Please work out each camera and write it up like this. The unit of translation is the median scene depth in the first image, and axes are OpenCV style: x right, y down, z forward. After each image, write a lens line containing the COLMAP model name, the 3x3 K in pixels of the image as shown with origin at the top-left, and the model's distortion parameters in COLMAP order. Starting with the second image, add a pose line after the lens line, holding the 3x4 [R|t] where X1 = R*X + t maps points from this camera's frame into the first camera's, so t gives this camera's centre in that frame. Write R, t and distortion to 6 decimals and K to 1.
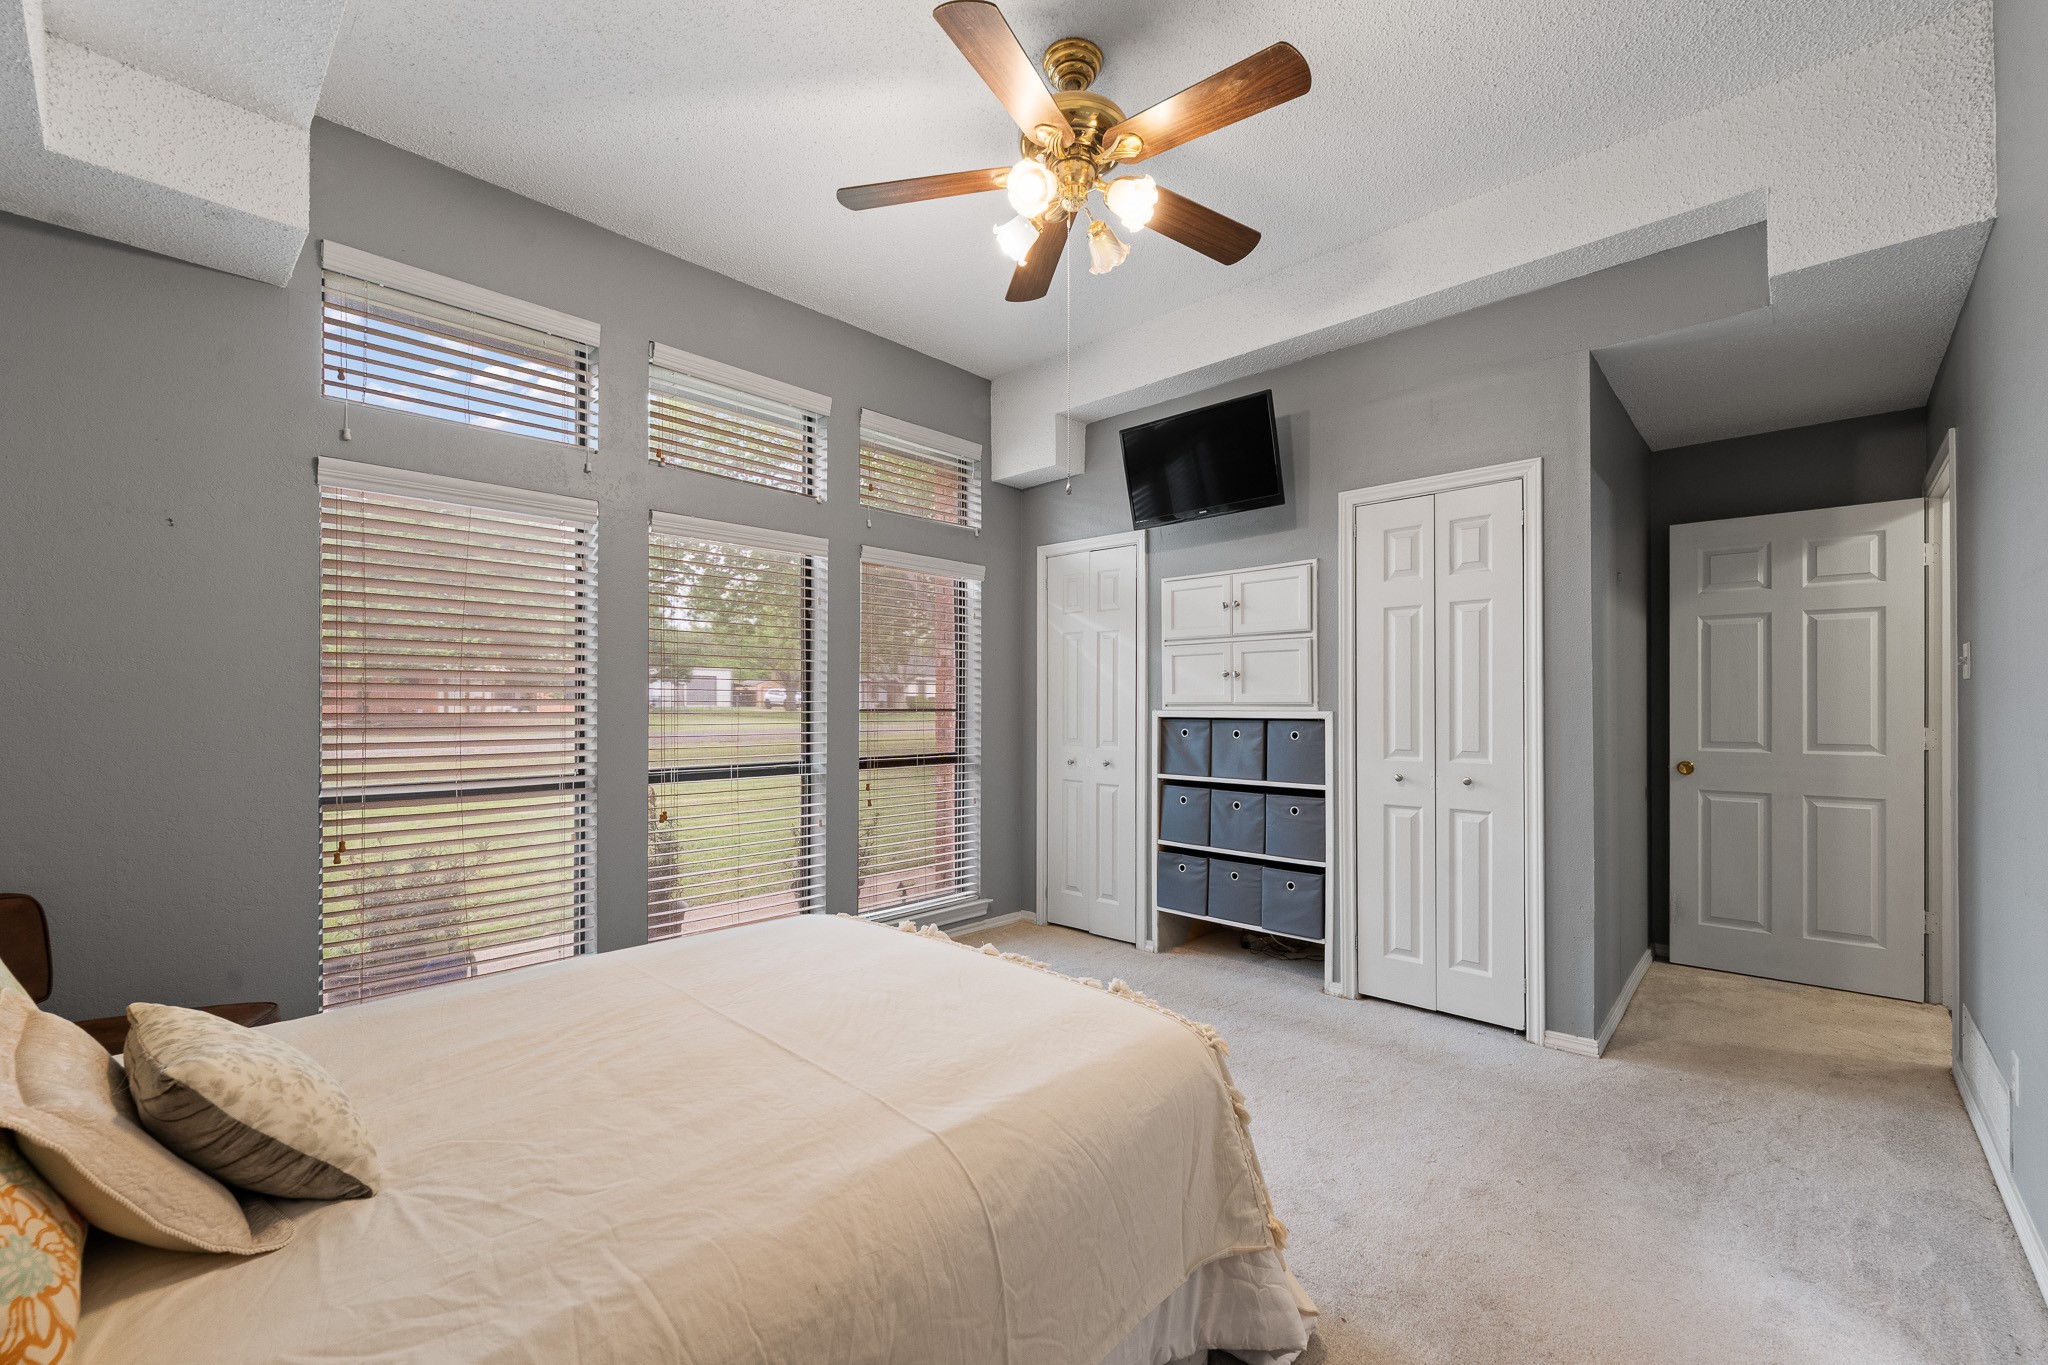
lens RADIAL K [[844.8, 0, 1034.4], [0, 844.8, 703.8], [0, 0, 1]] dist [-0.001240, -0.000518]
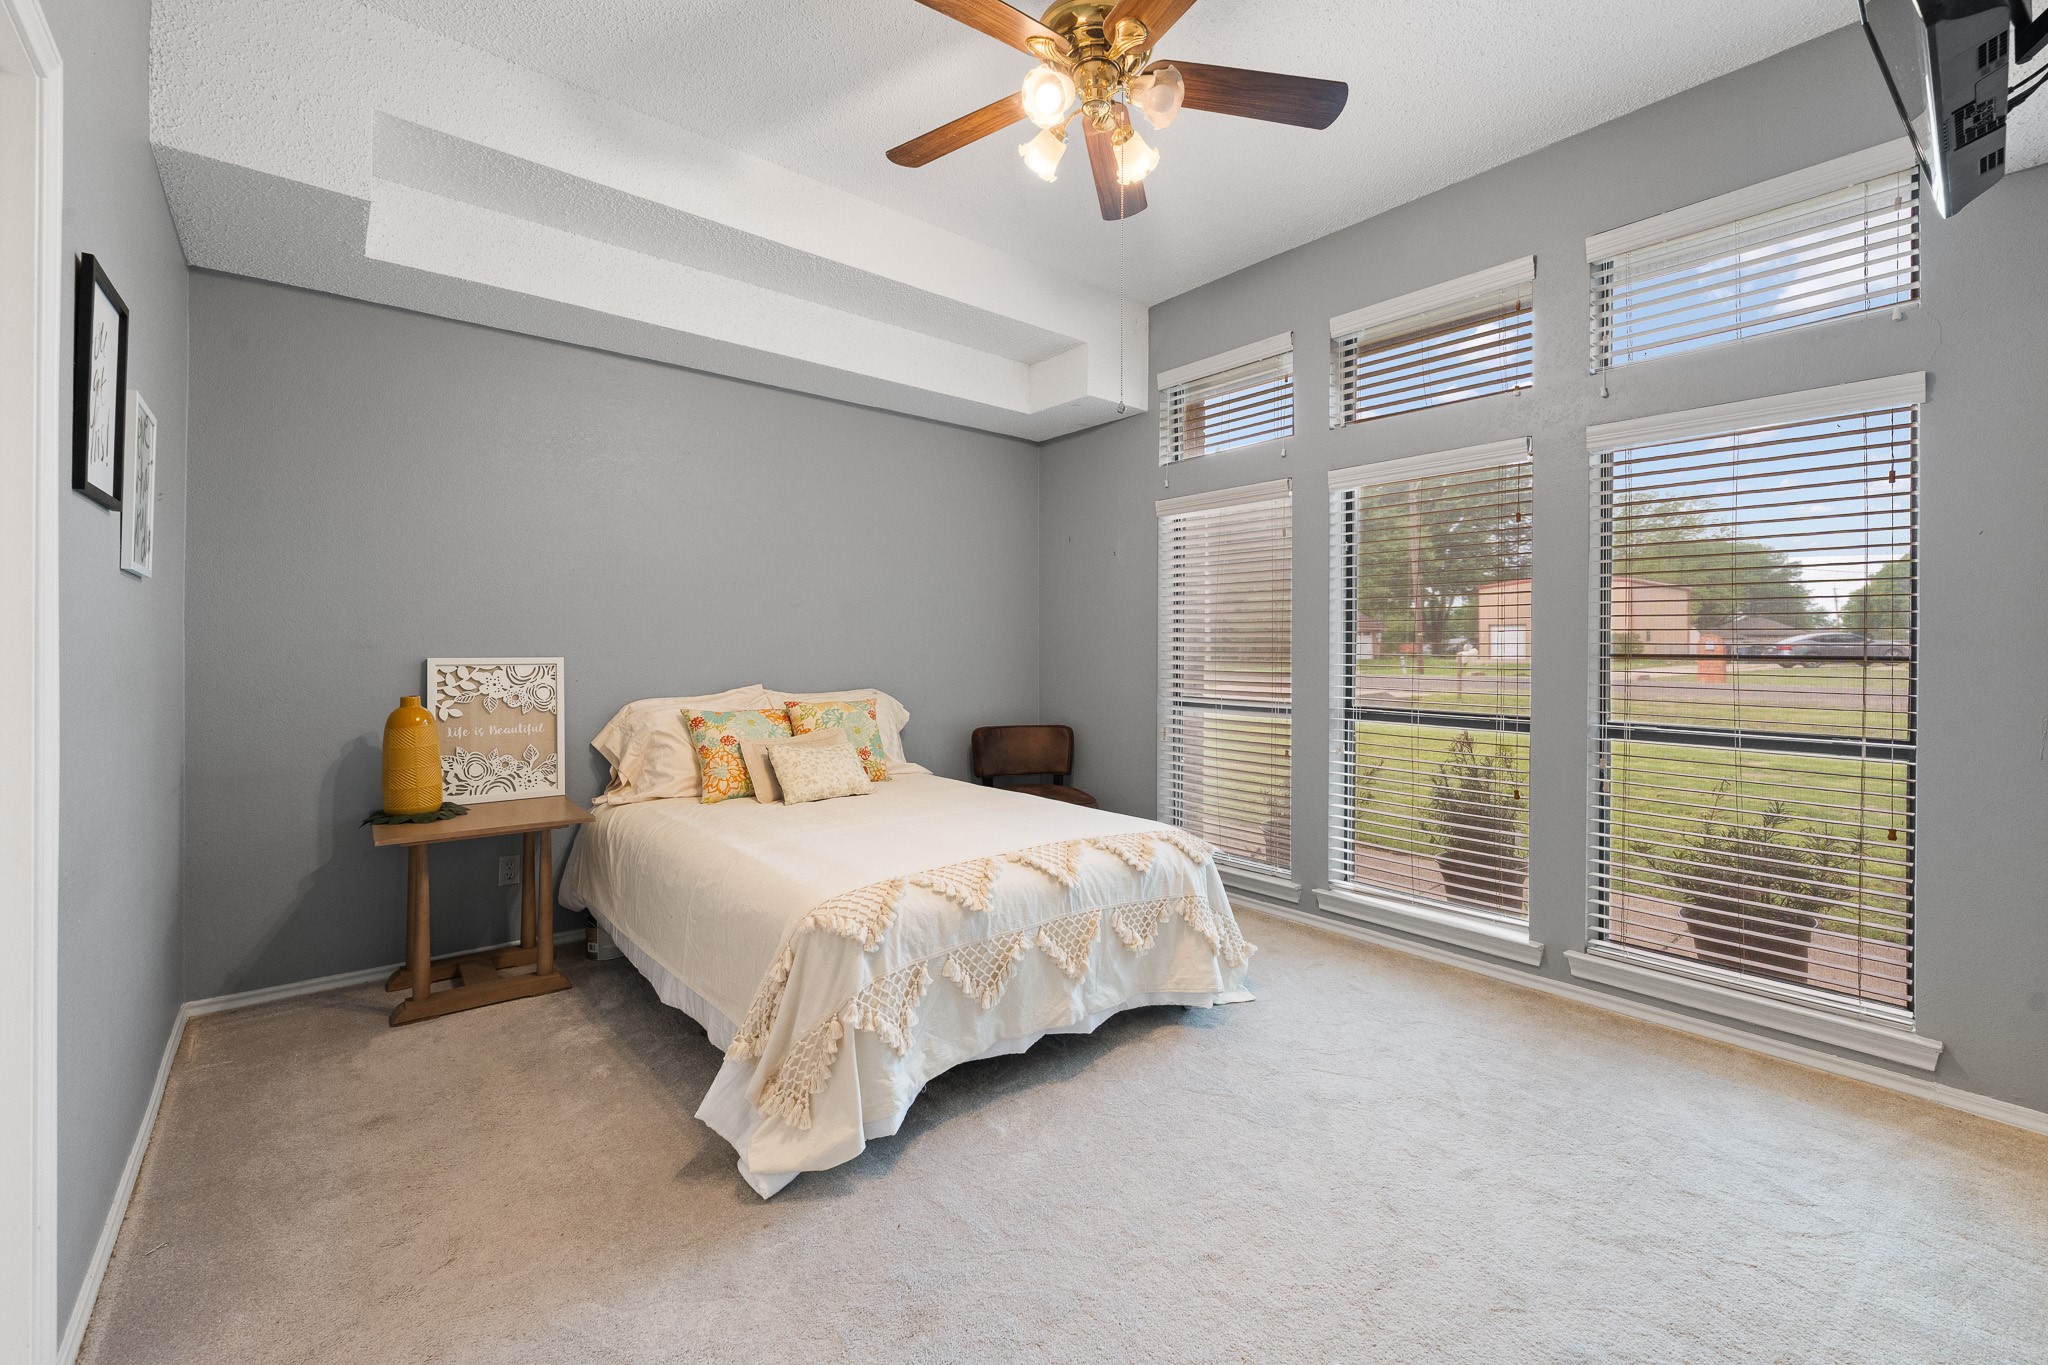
lens RADIAL K [[827.0, 0, 1028.2], [0, 827.0, 643.9], [0, 0, 1]] dist [-0.001098, -0.000127]
pose [[-0.110703, -0.004194, -0.993845, 0.621504], [-0.002358, 0.999989, -0.003958, 0.002878], [0.993851, 0.001905, -0.110712, 0.672452]]
